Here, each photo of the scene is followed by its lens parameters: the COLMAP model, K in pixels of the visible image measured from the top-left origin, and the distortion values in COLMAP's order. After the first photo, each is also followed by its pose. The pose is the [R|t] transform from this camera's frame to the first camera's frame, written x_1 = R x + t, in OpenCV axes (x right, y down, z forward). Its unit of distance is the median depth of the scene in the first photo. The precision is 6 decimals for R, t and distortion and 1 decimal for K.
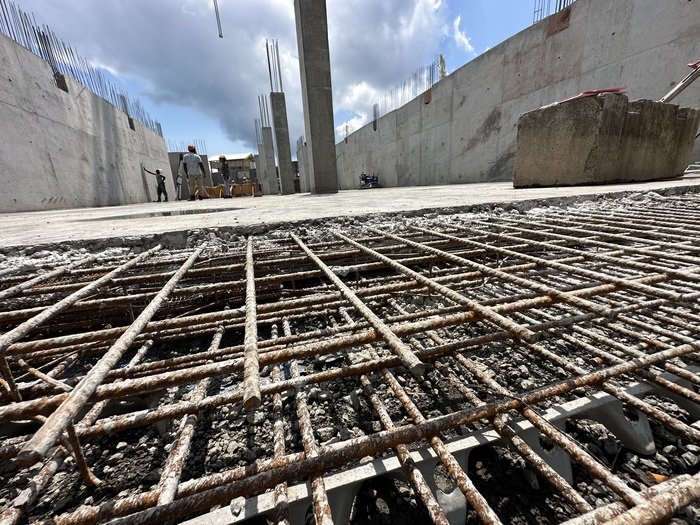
lens RADIAL K [[282.6, 0, 351.5], [0, 282.6, 260.9], [0, 0, 1]] dist [-0.007436, 0.001442]
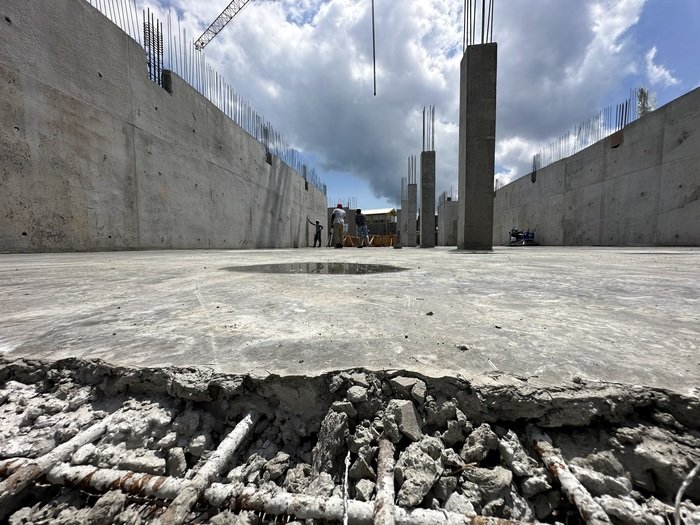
lens RADIAL K [[282.6, 0, 348.6], [0, 282.6, 260.8], [0, 0, 1]] dist [-0.007436, 0.001442]
pose [[0.890806, 0.076695, -0.447865, -0.027158], [-0.155950, 0.977387, -0.142810, -0.010727], [0.426785, 0.197060, 0.882622, 0.038305]]
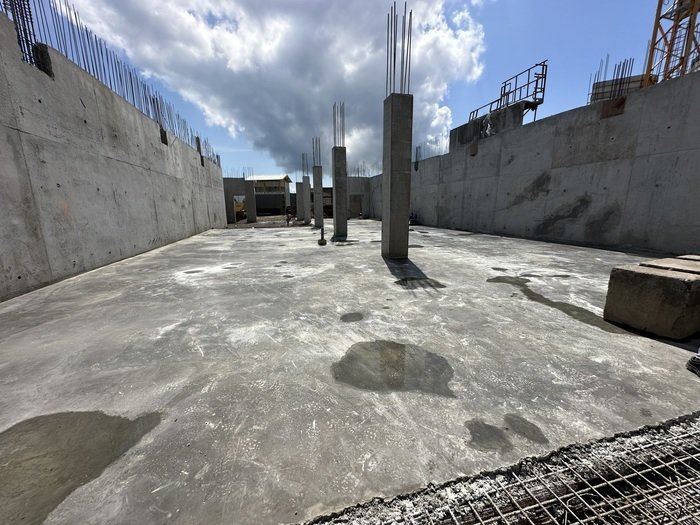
lens RADIAL K [[282.6, 0, 350.2], [0, 282.6, 259.9], [0, 0, 1]] dist [-0.007436, 0.001442]
pose [[0.995610, 0.063350, -0.068908, -0.102338], [-0.067239, 0.996183, -0.055667, -0.079953], [0.065119, 0.060056, 0.996069, -0.072610]]
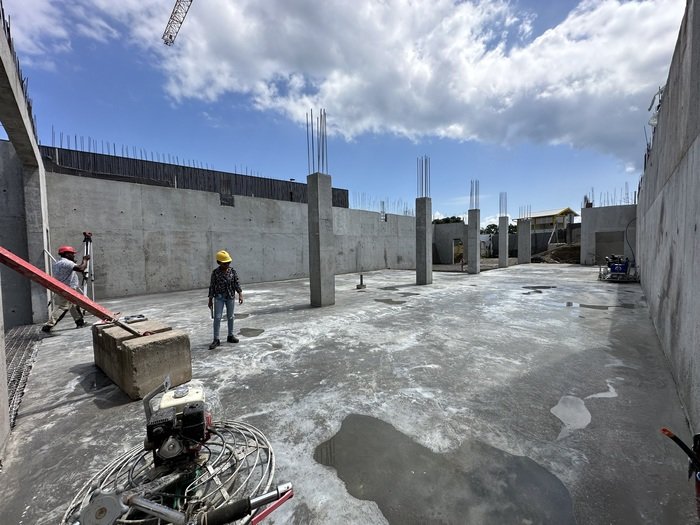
lens RADIAL K [[282.6, 0, 353.0], [0, 282.6, 261.8], [0, 0, 1]] dist [-0.007436, 0.001442]
pose [[0.451323, 0.090424, -0.887767, 0.587983], [-0.224345, 0.974397, -0.014804, -0.231505], [0.863700, 0.205847, 0.460054, 0.247011]]
